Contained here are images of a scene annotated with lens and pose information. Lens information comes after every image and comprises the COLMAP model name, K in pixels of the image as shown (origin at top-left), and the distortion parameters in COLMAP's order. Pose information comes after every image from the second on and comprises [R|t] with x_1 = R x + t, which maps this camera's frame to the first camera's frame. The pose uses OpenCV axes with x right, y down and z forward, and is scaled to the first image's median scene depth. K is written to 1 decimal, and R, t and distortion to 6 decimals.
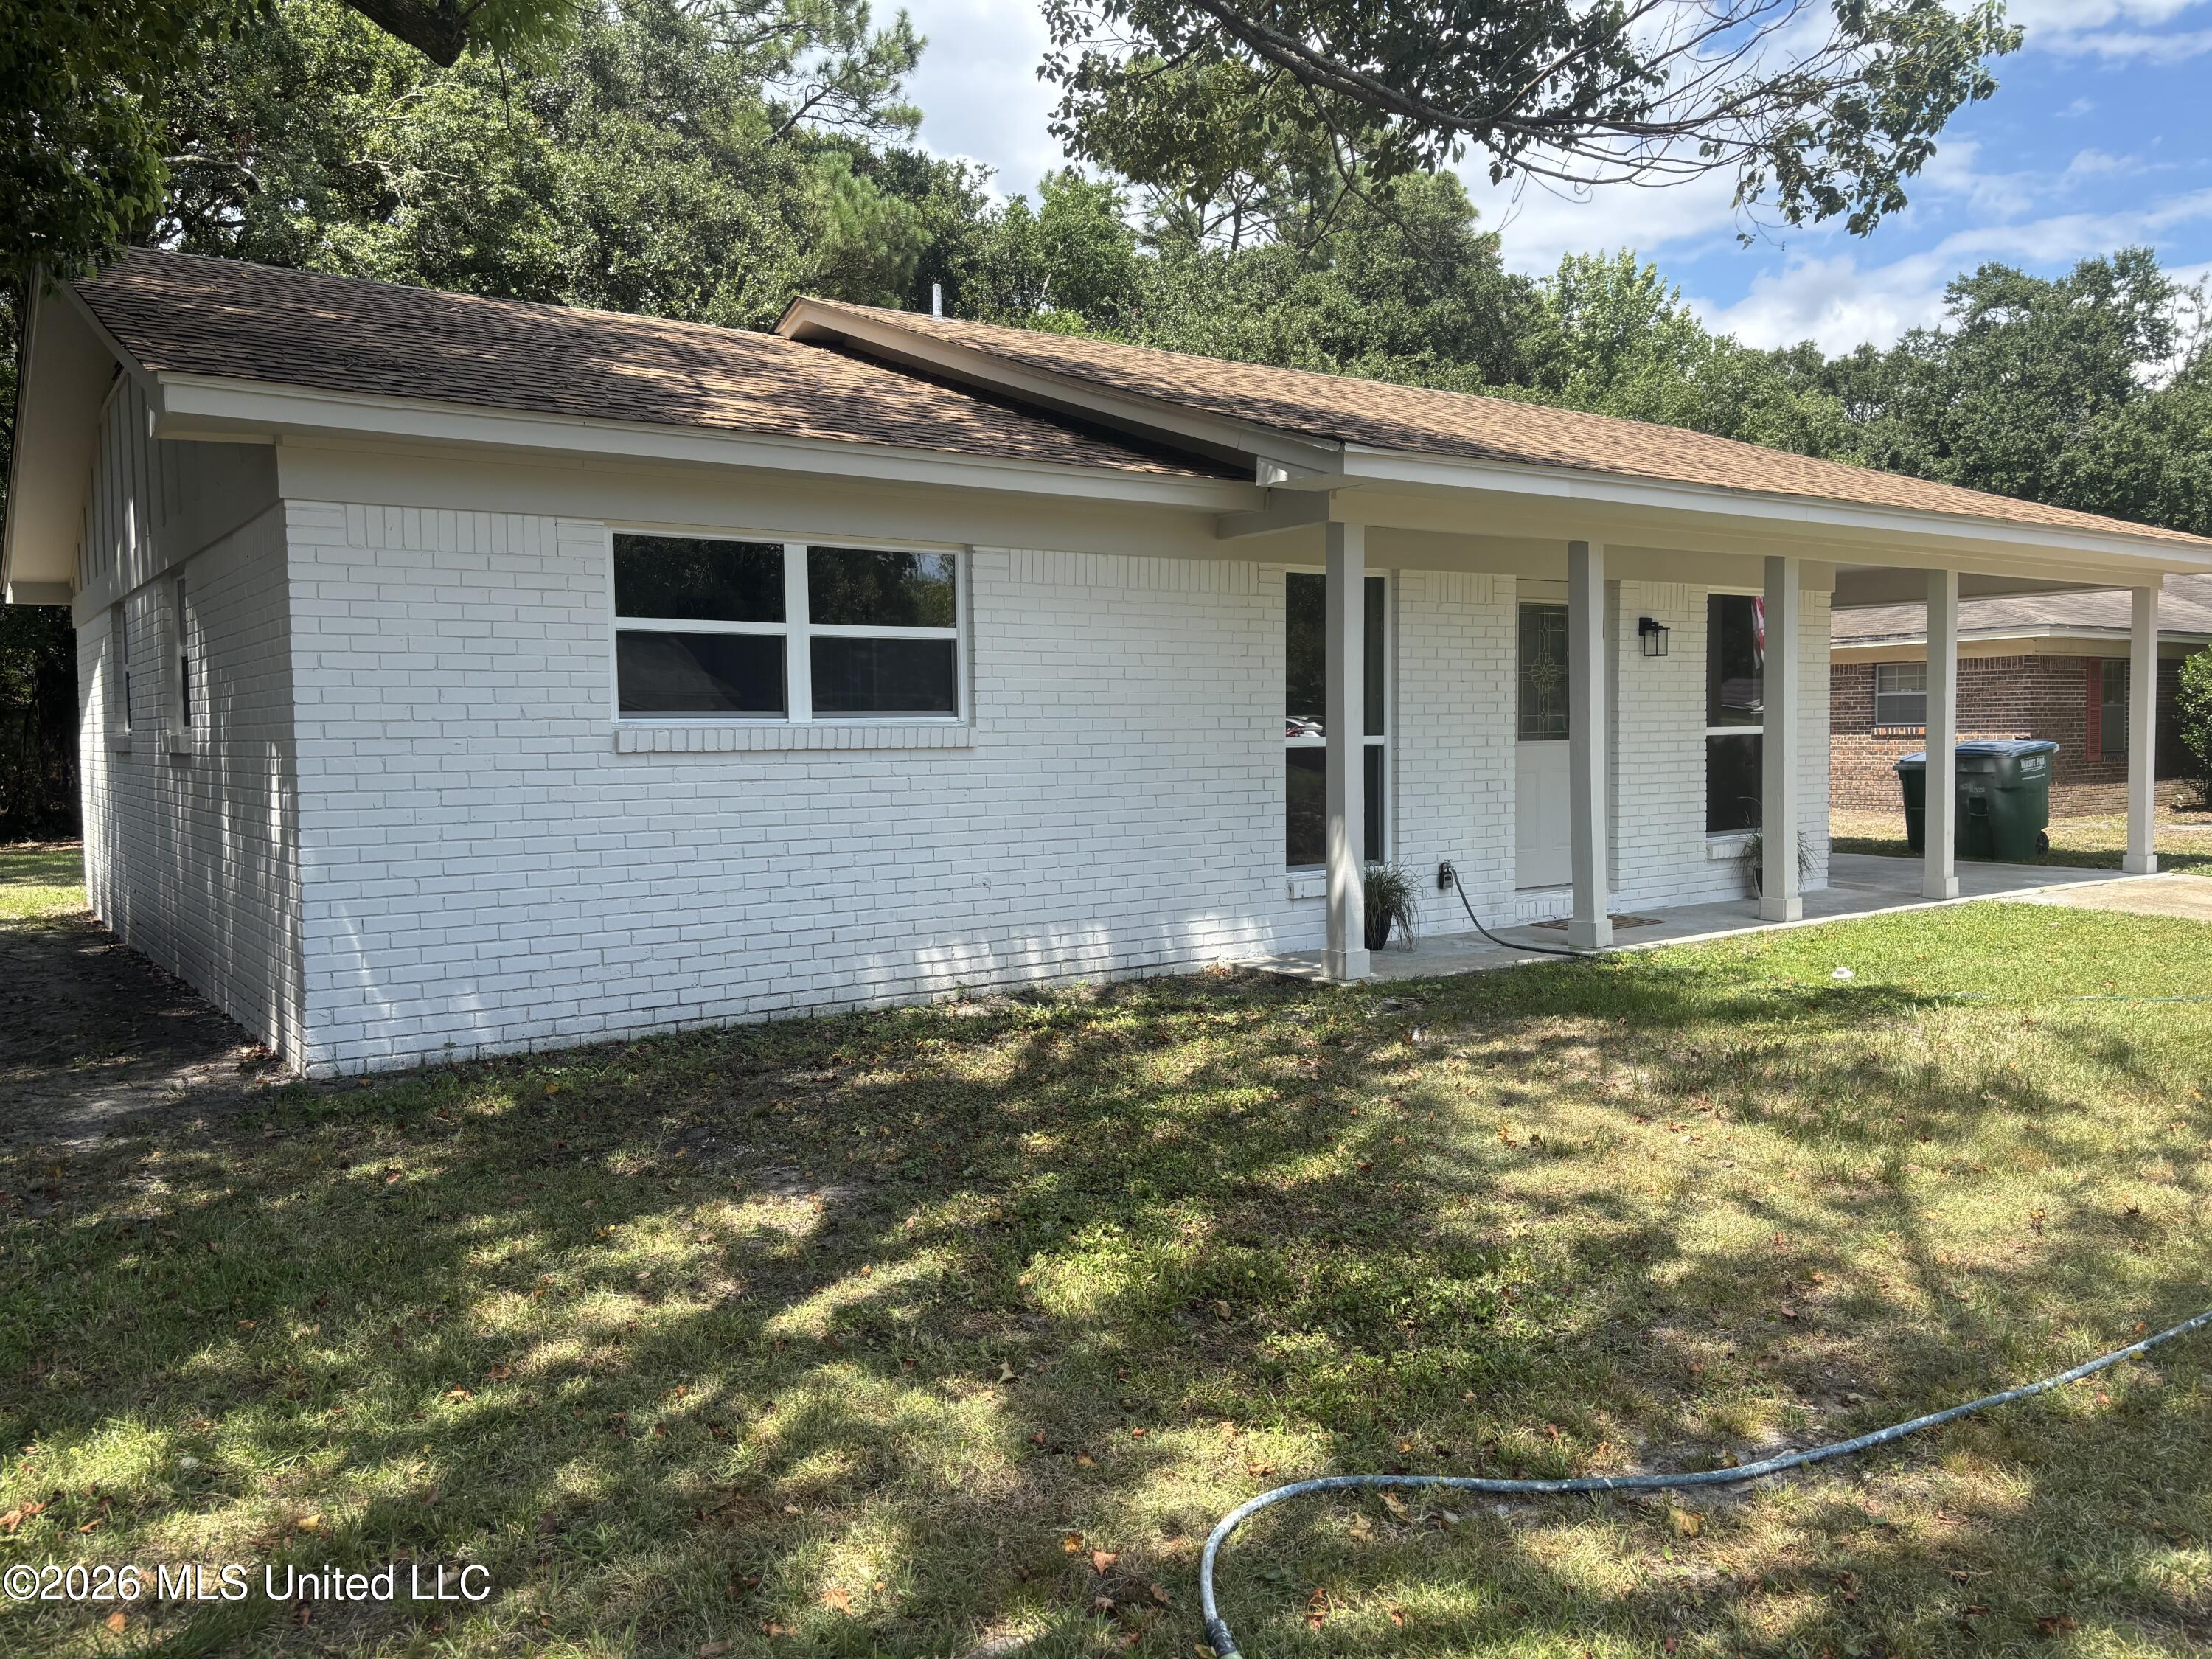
lens RADIAL K [[1650.1, 0, 1106.0], [0, 1650.1, 829.5], [0, 0, 1]] dist [0.017792, -0.001961]
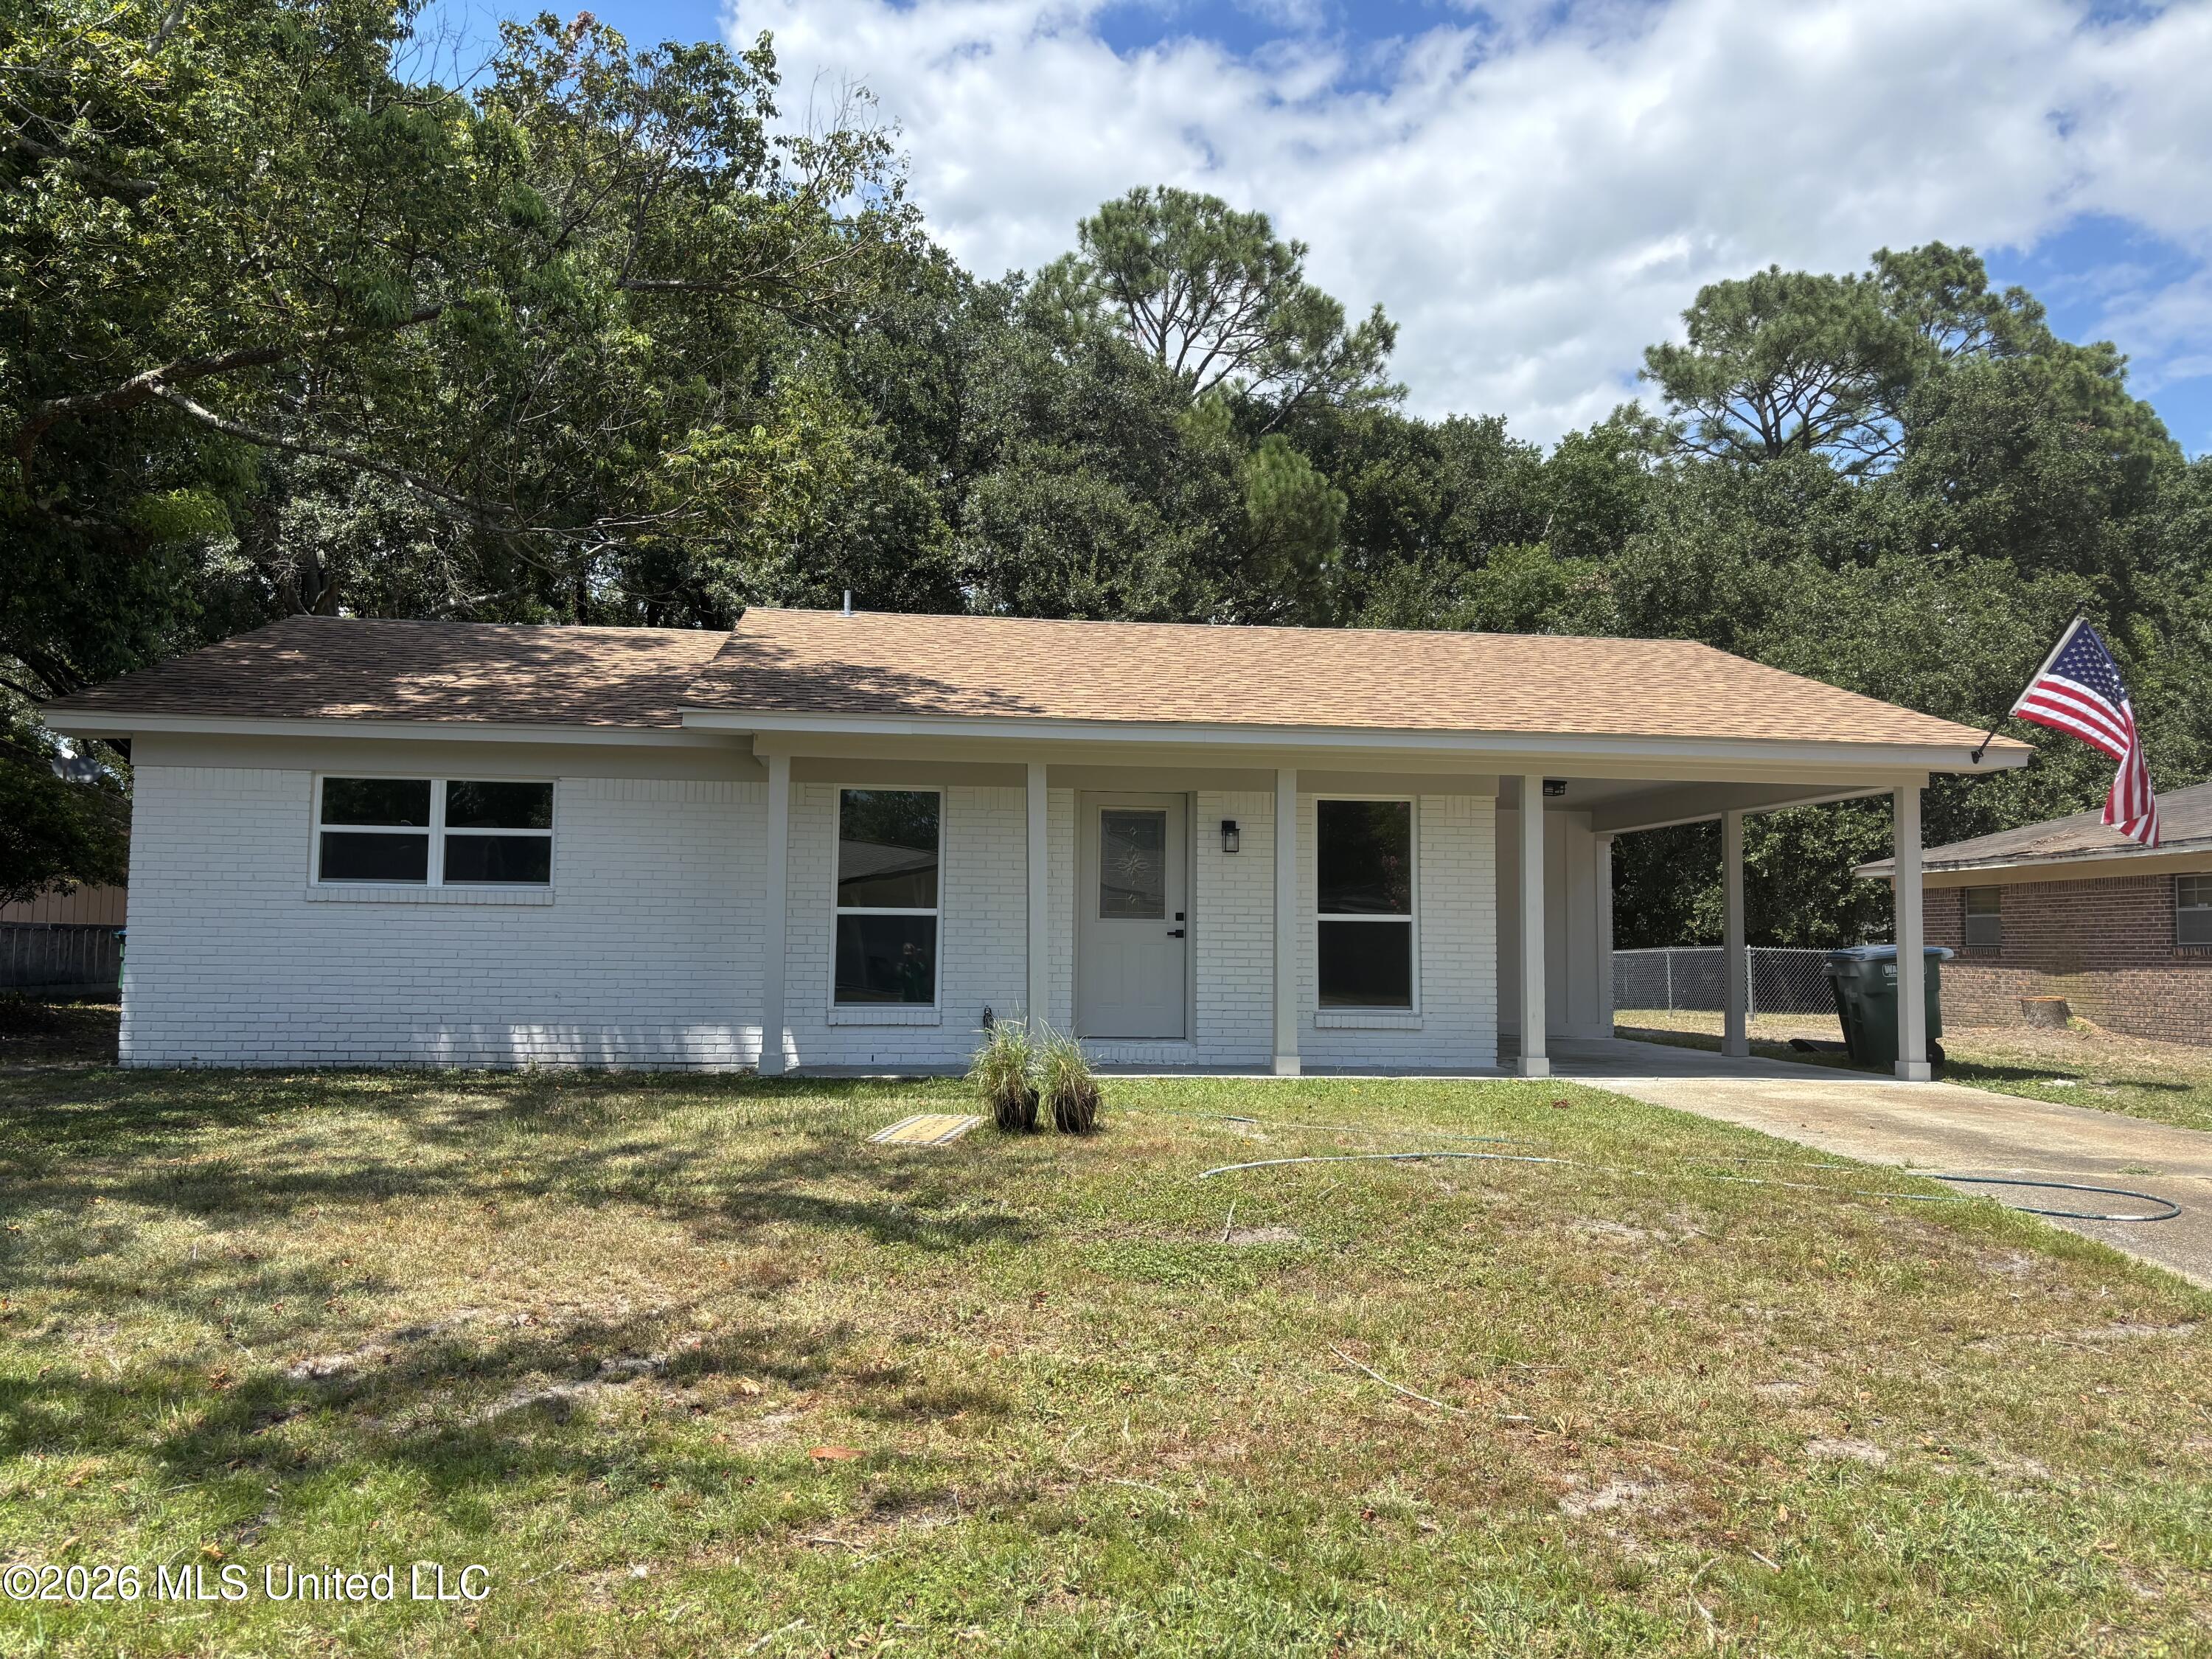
lens RADIAL K [[1661.4, 0, 1106.0], [0, 1661.4, 829.5], [0, 0, 1]] dist [0.042869, -0.054636]
pose [[0.877054, -0.011736, -0.480249, 1.246653], [-0.053562, 0.991079, -0.122036, 0.047619], [0.477397, 0.132755, 0.868601, -0.139352]]
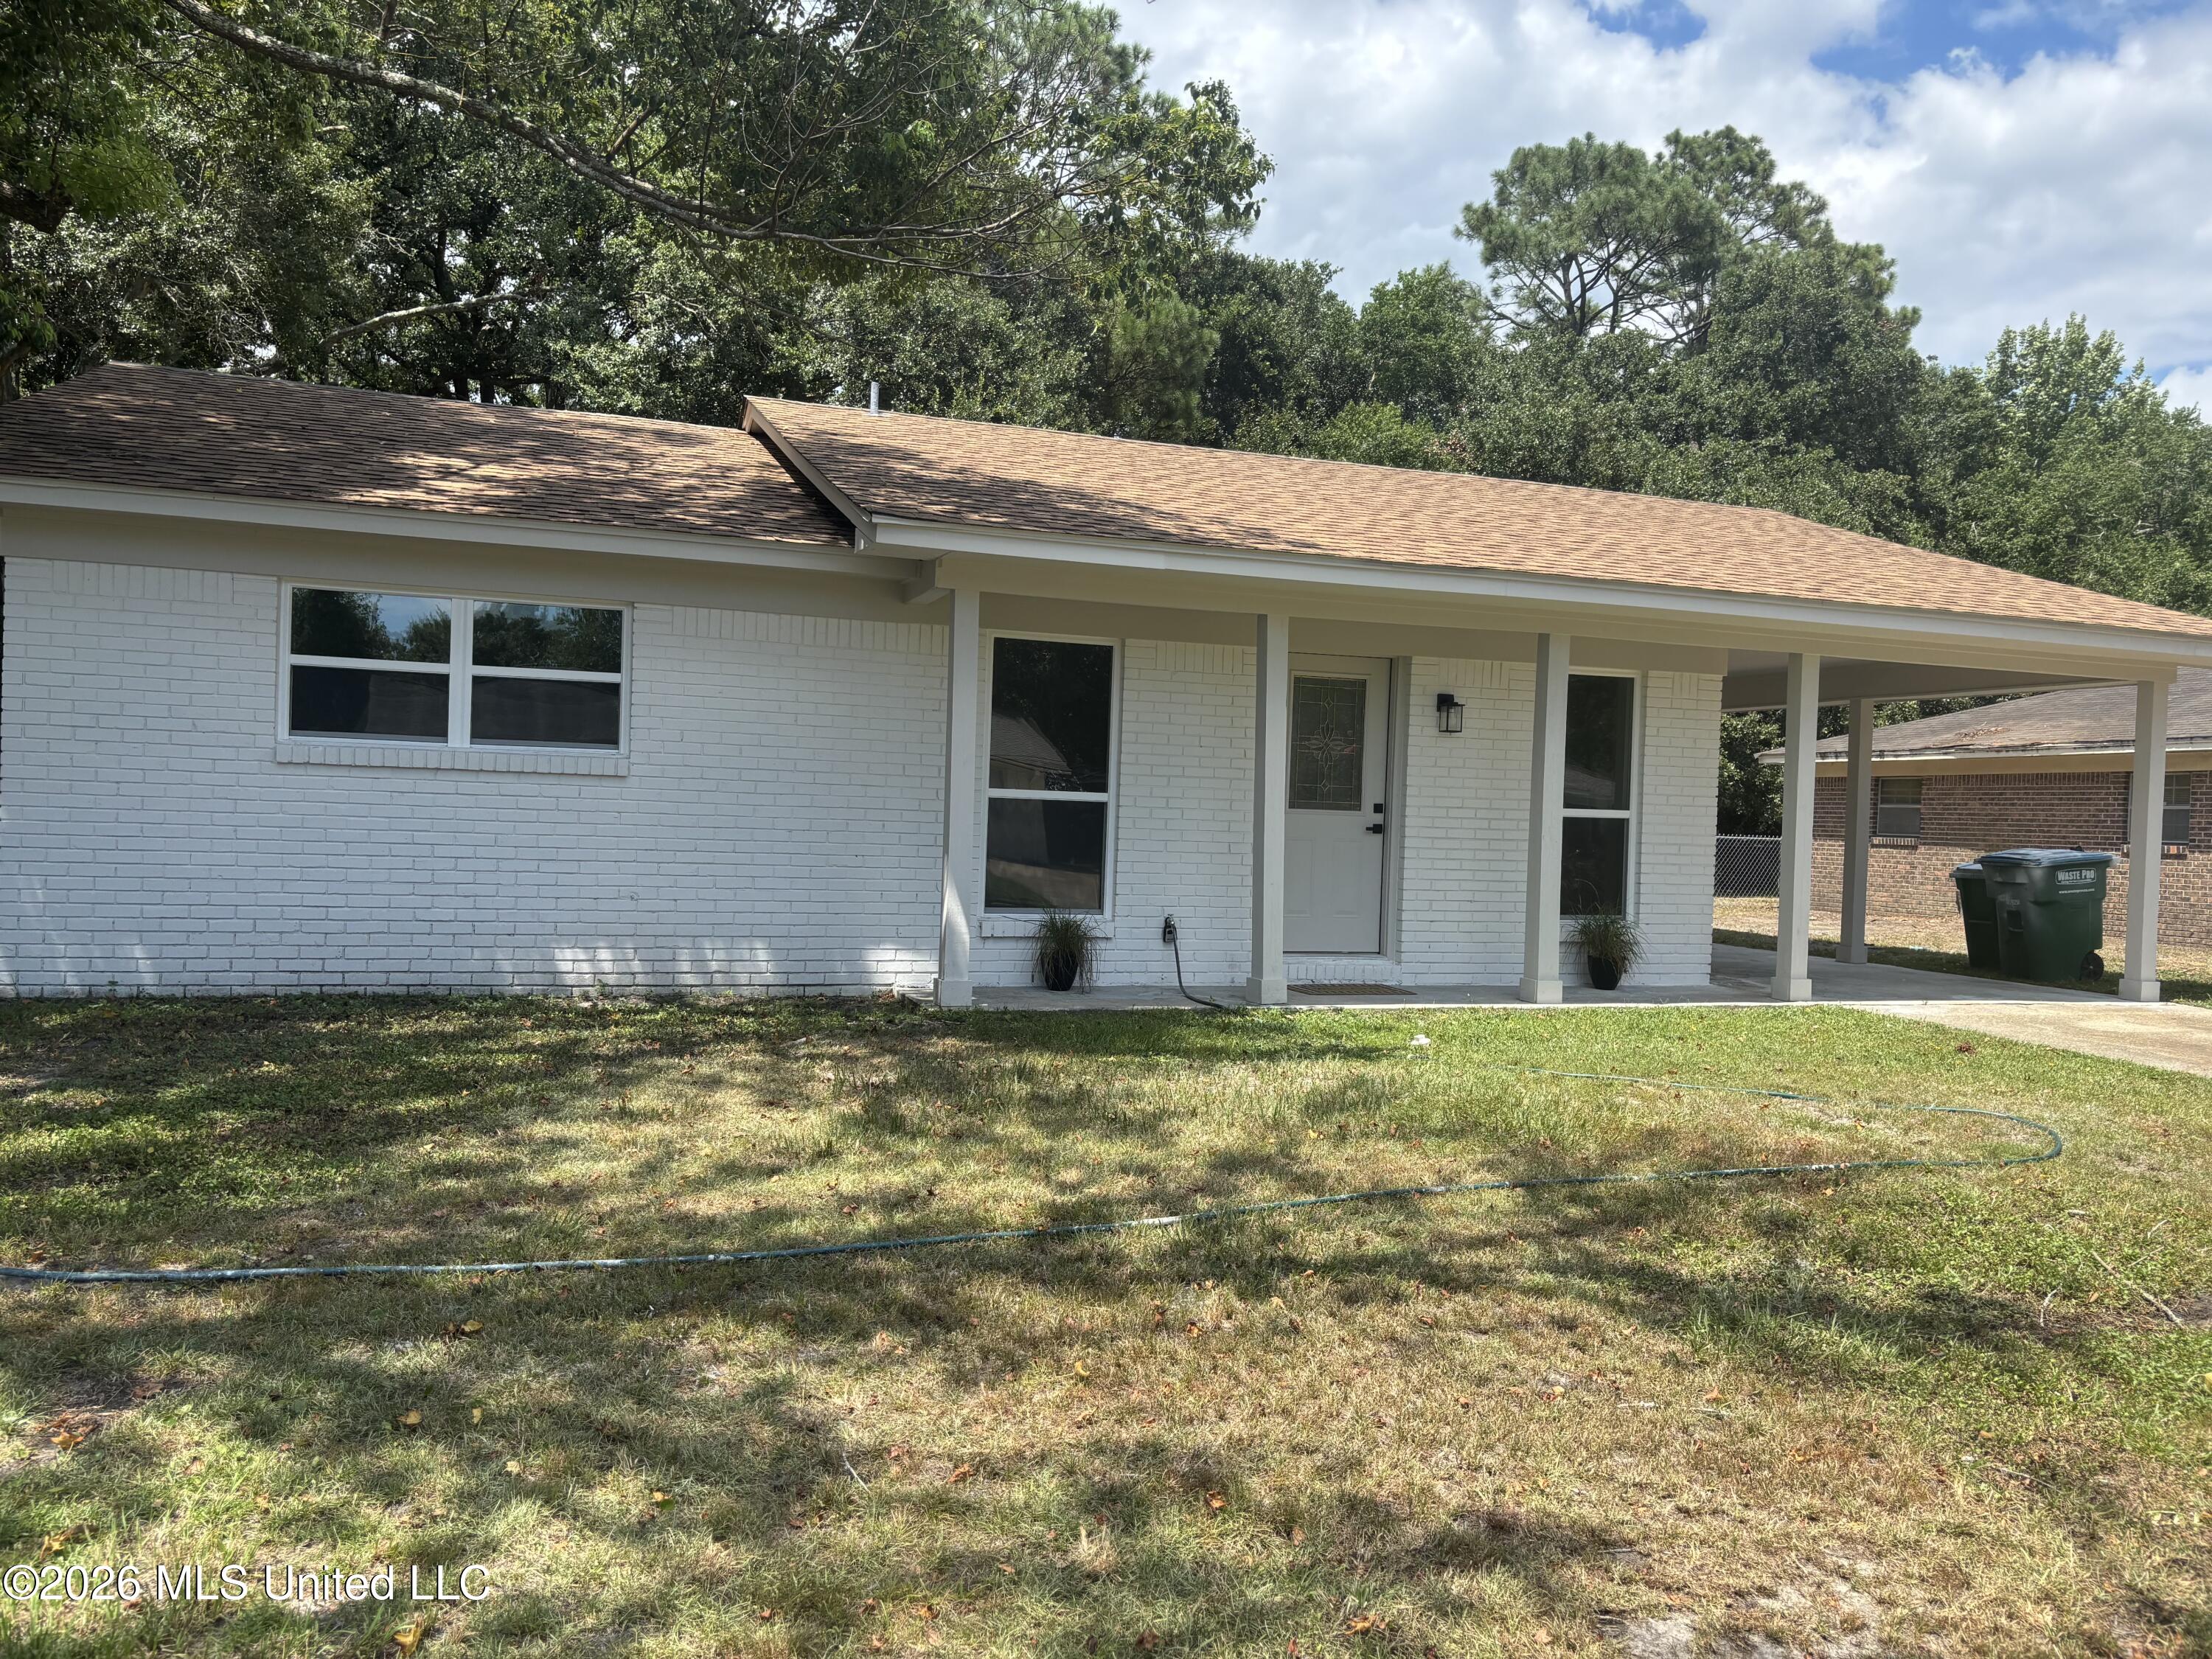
lens RADIAL K [[1656.7, 0, 1106.0], [0, 1656.7, 829.5], [0, 0, 1]] dist [0.009677, 0.003347]
pose [[0.958049, 0.049082, -0.282370, 0.629180], [-0.064434, 0.996892, -0.045335, 0.019458], [0.279267, 0.061627, 0.958234, -0.017681]]
